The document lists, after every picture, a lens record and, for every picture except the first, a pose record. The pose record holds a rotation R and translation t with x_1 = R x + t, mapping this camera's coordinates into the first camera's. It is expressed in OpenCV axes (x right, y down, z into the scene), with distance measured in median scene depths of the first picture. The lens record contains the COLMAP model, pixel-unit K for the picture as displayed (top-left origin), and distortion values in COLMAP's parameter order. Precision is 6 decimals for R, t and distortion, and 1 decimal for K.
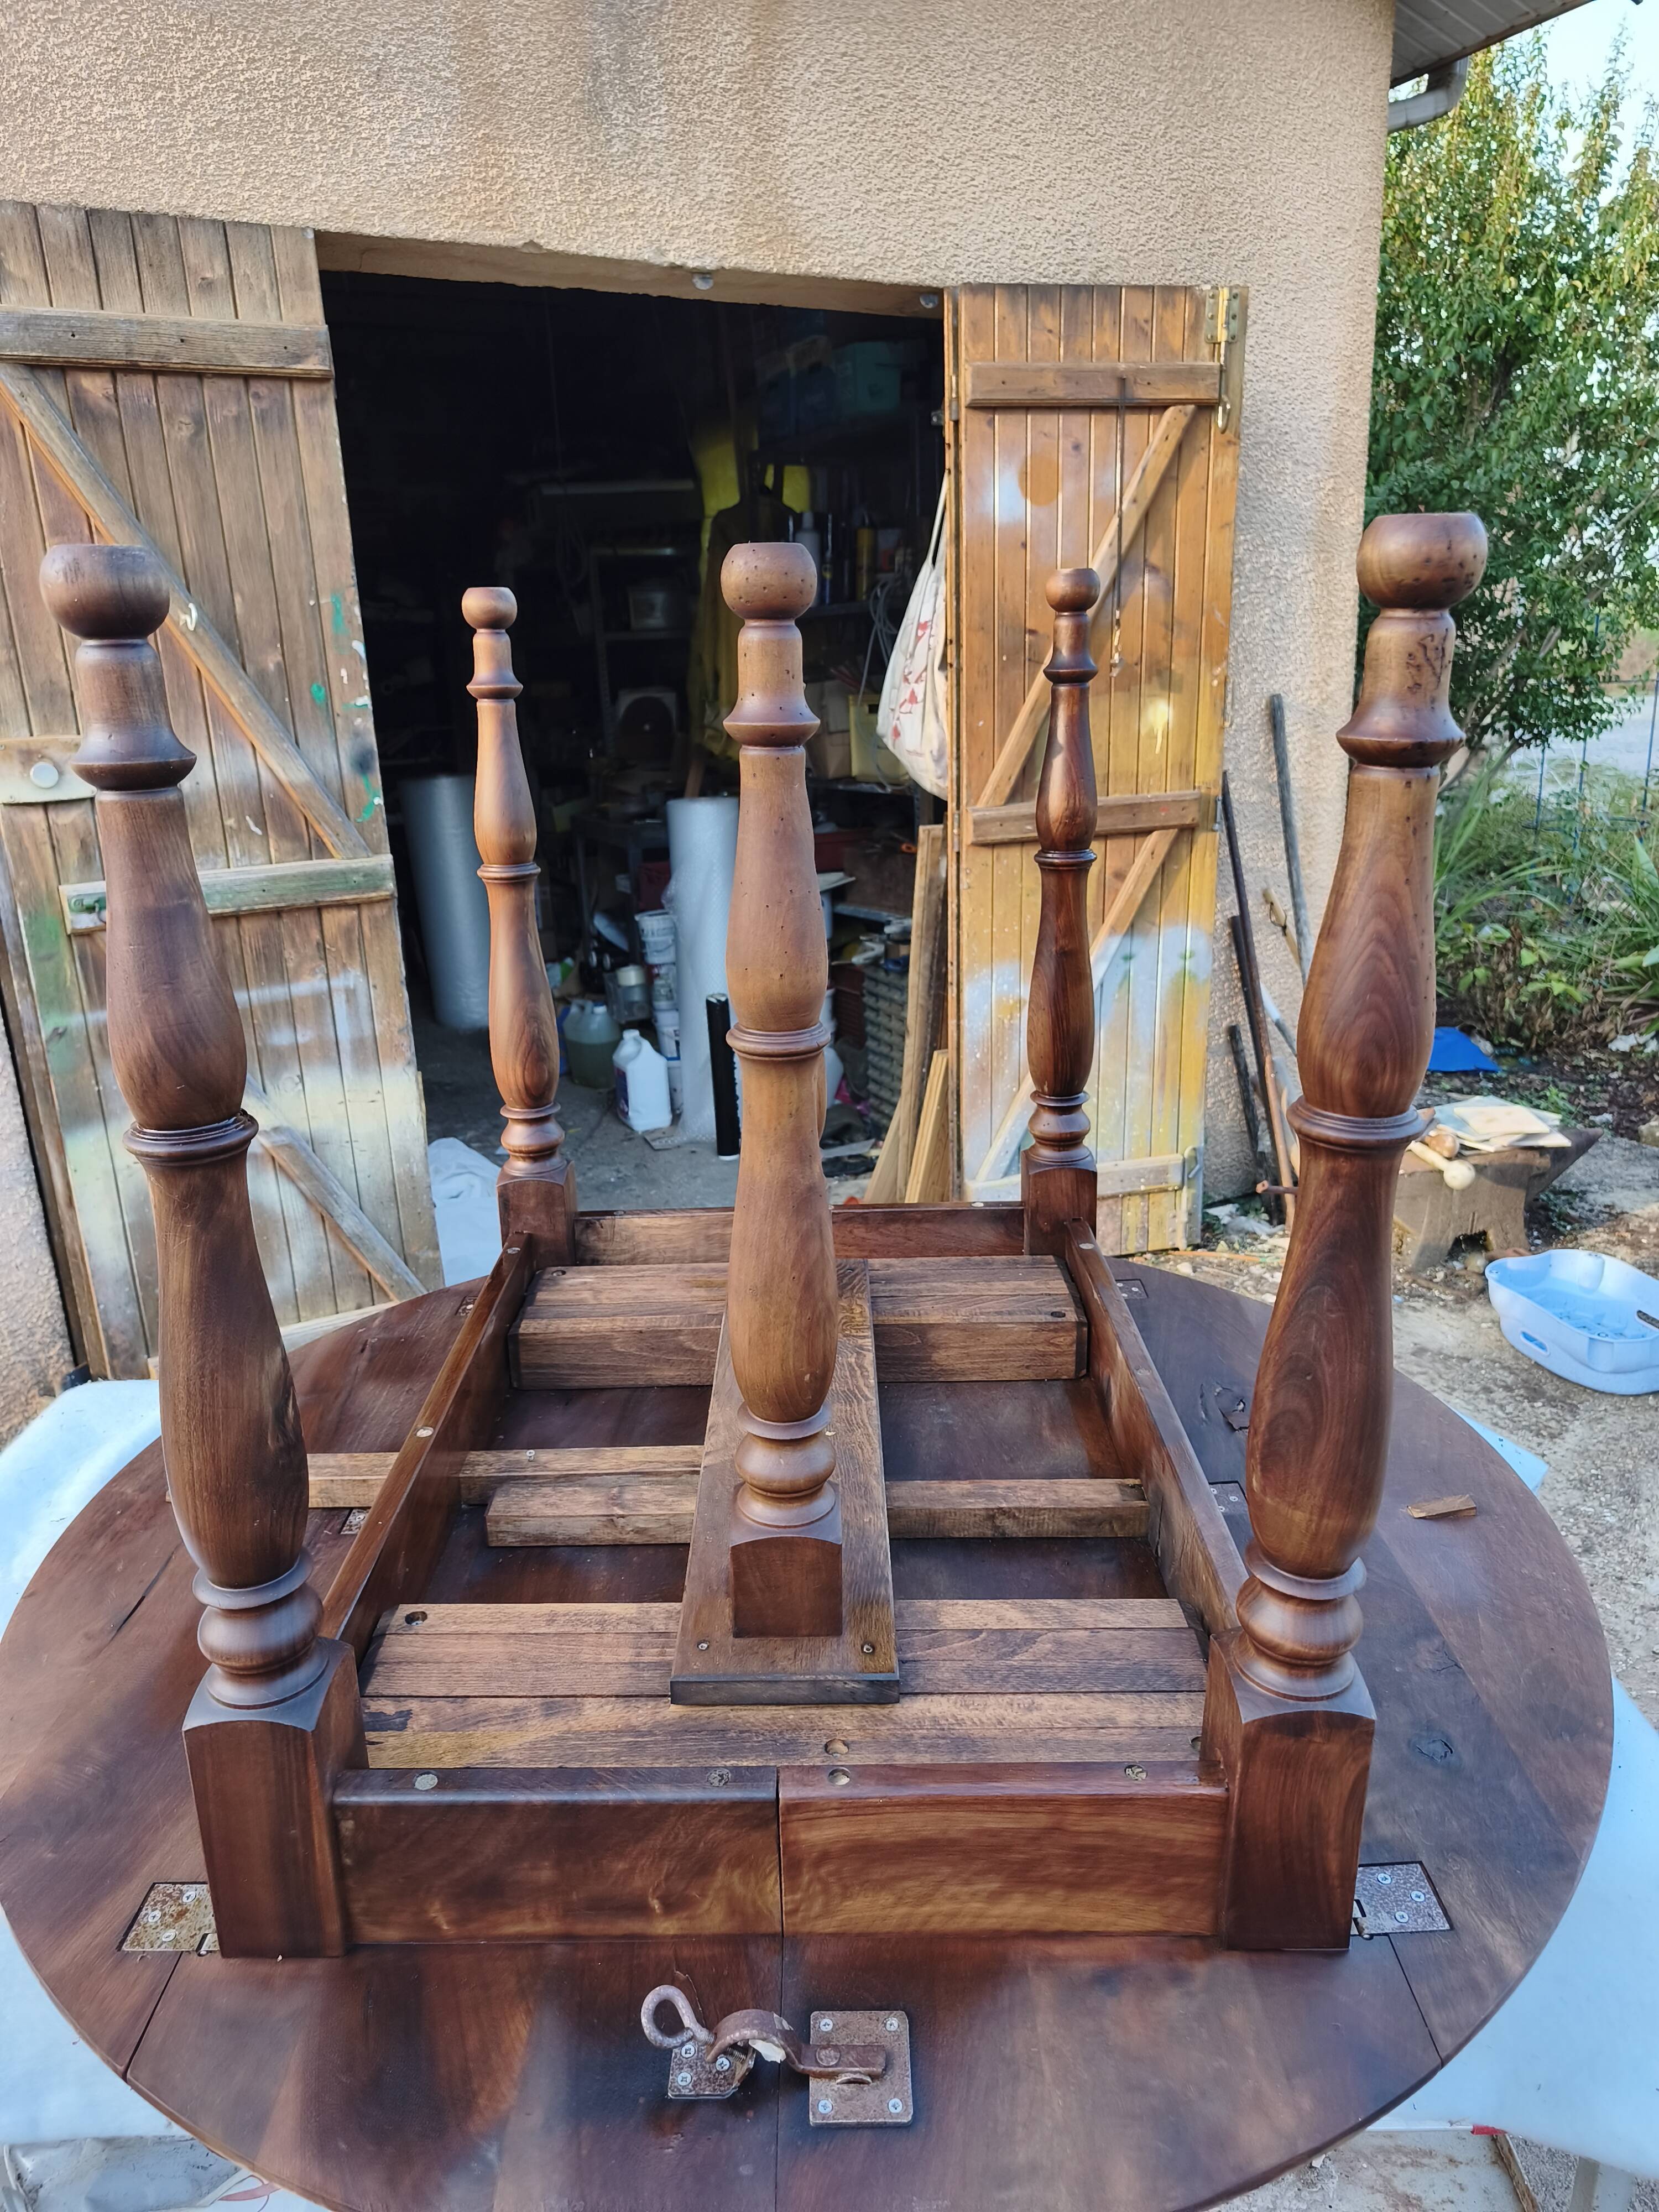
lens RADIAL K [[1504.2, 0, 806.5], [0, 1504.2, 1105.1], [0, 0, 1]] dist [0.000371, -0.001312]
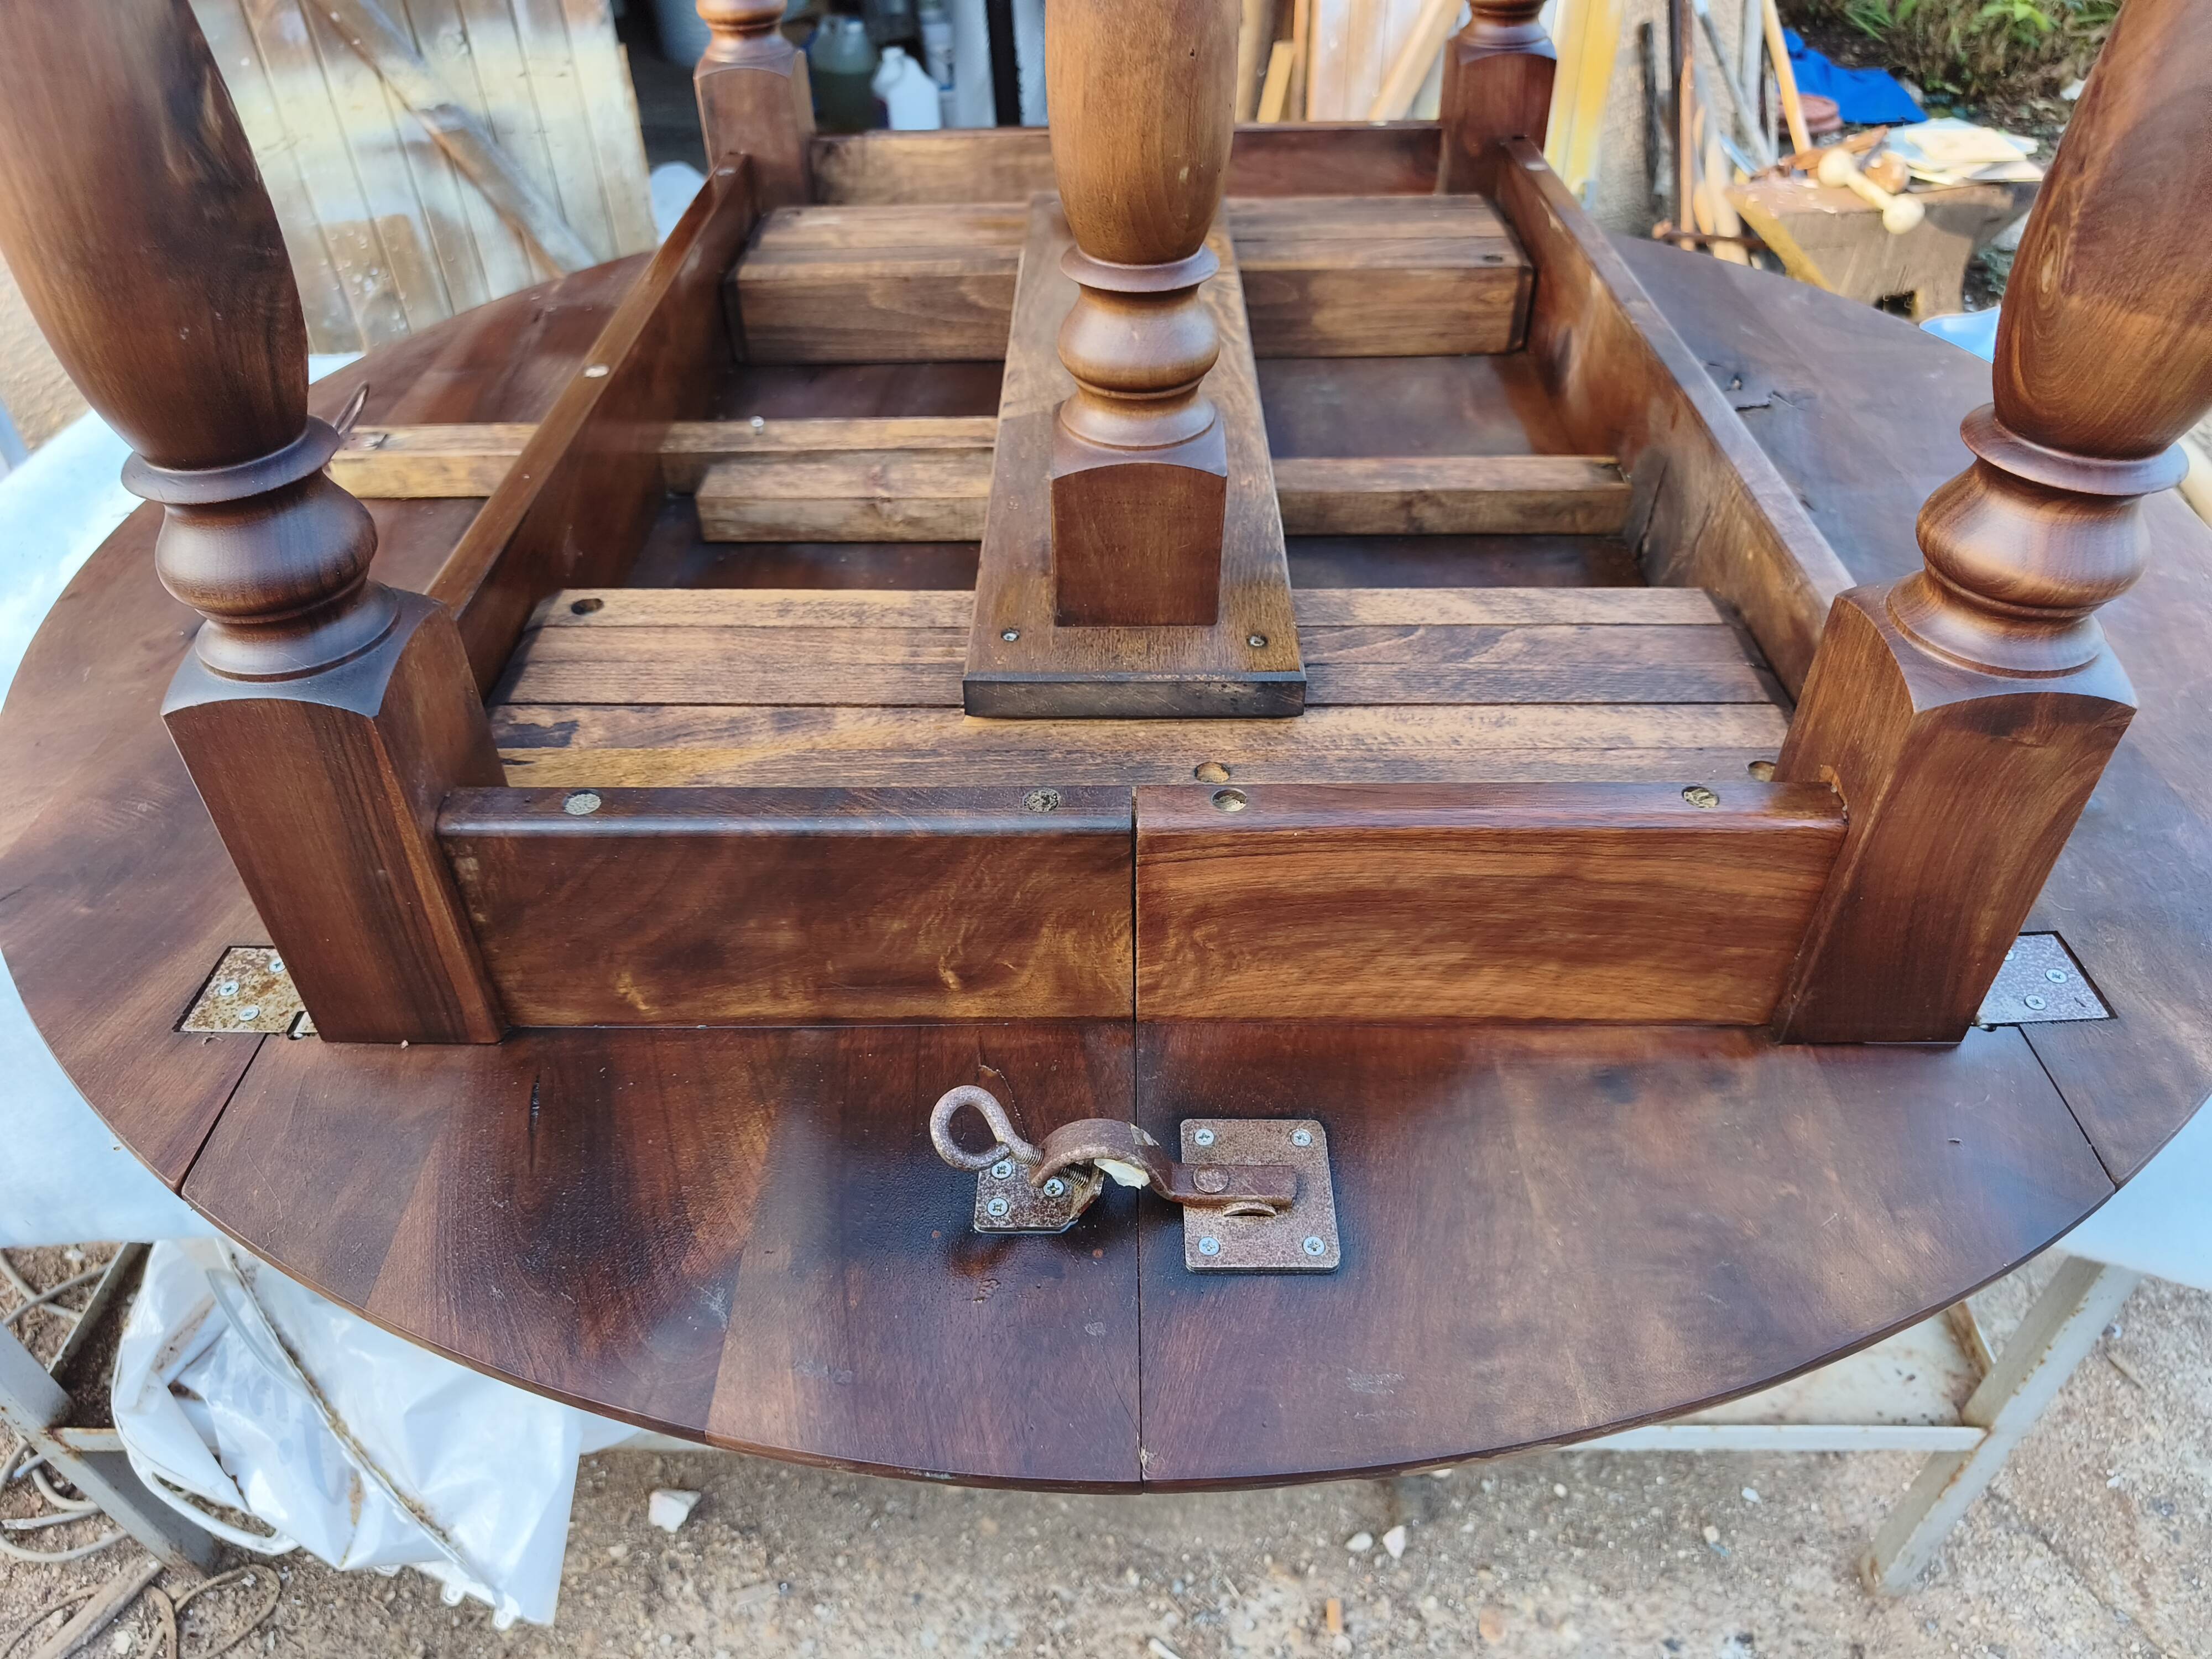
lens RADIAL K [[1547.7, 0, 1101.8], [0, 1547.7, 825.2], [0, 0, 1]] dist [0.035894, -0.145918]
pose [[0.999931, 0.008488, 0.008072, -0.034310], [-0.010856, 0.930285, 0.366676, 0.193078], [-0.004397, -0.366739, 0.930314, 0.344447]]
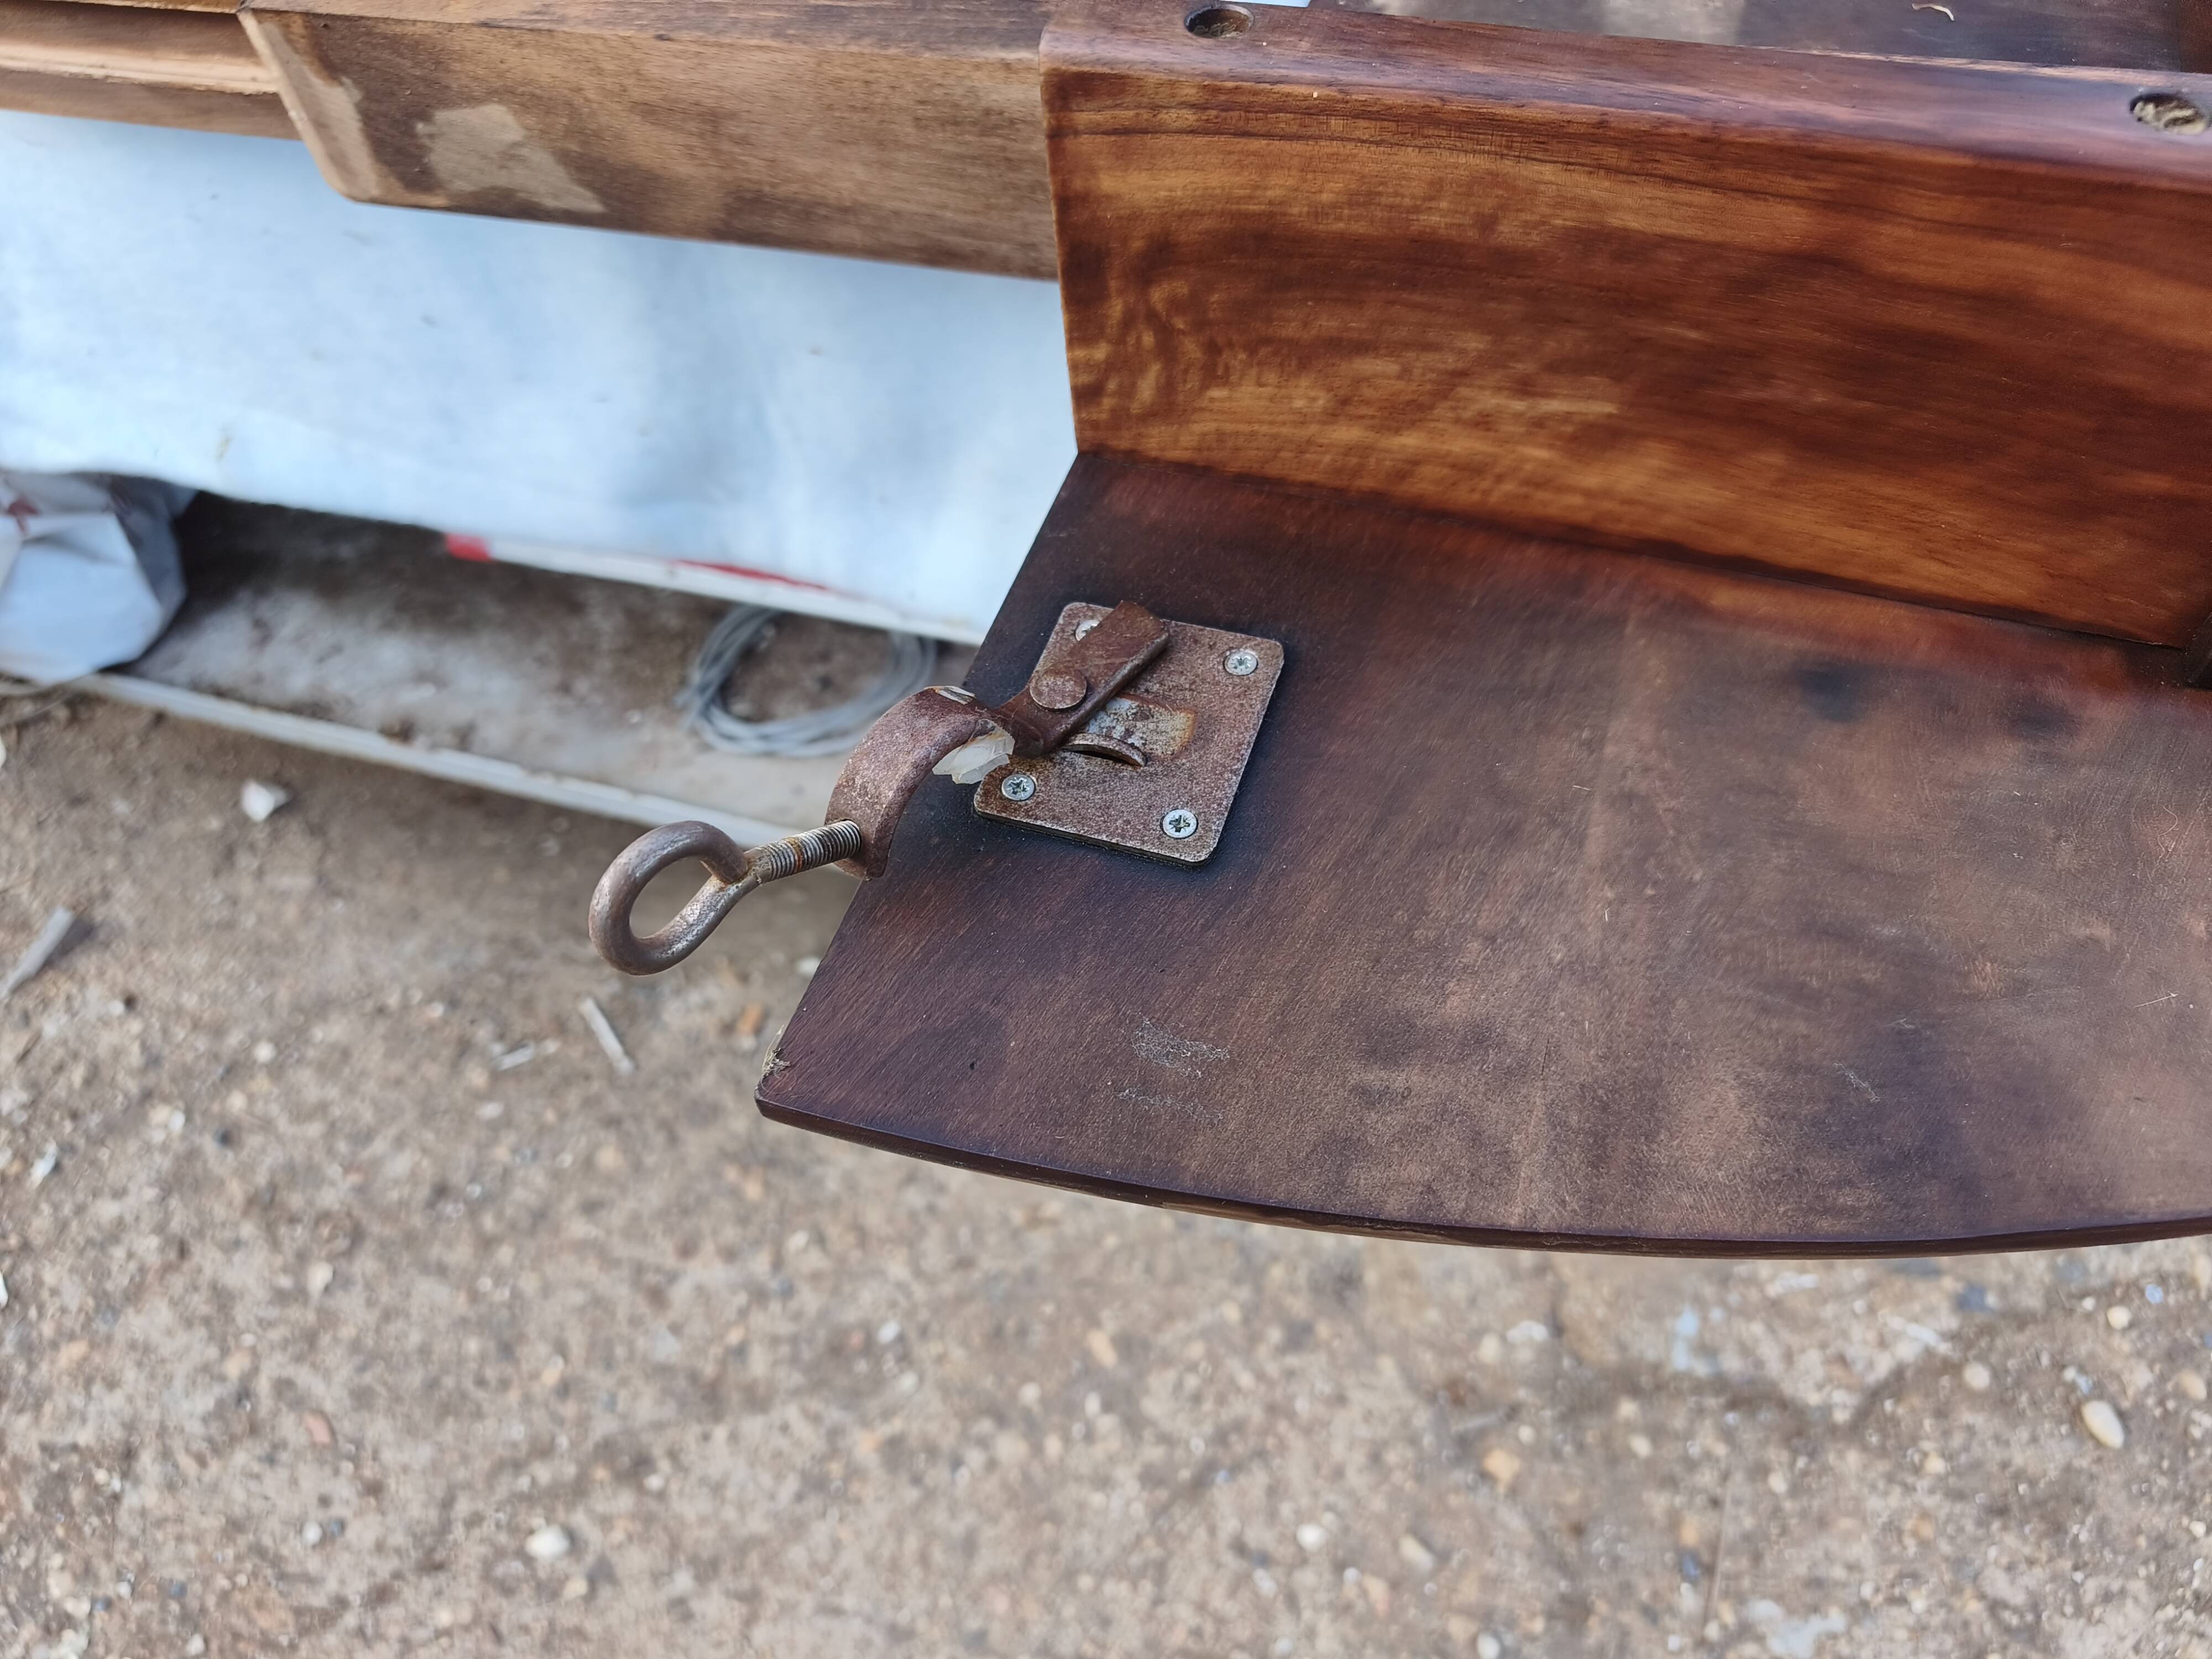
lens RADIAL K [[1617.4, 0, 1071.9], [0, 1617.4, 856.4], [0, 0, 1]] dist [-0.001091, 0.000200]
pose [[0.949599, 0.230485, -0.212456, 0.101145], [-0.057522, 0.794381, 0.604690, 0.336001], [0.308143, -0.561993, 0.767601, 0.532110]]
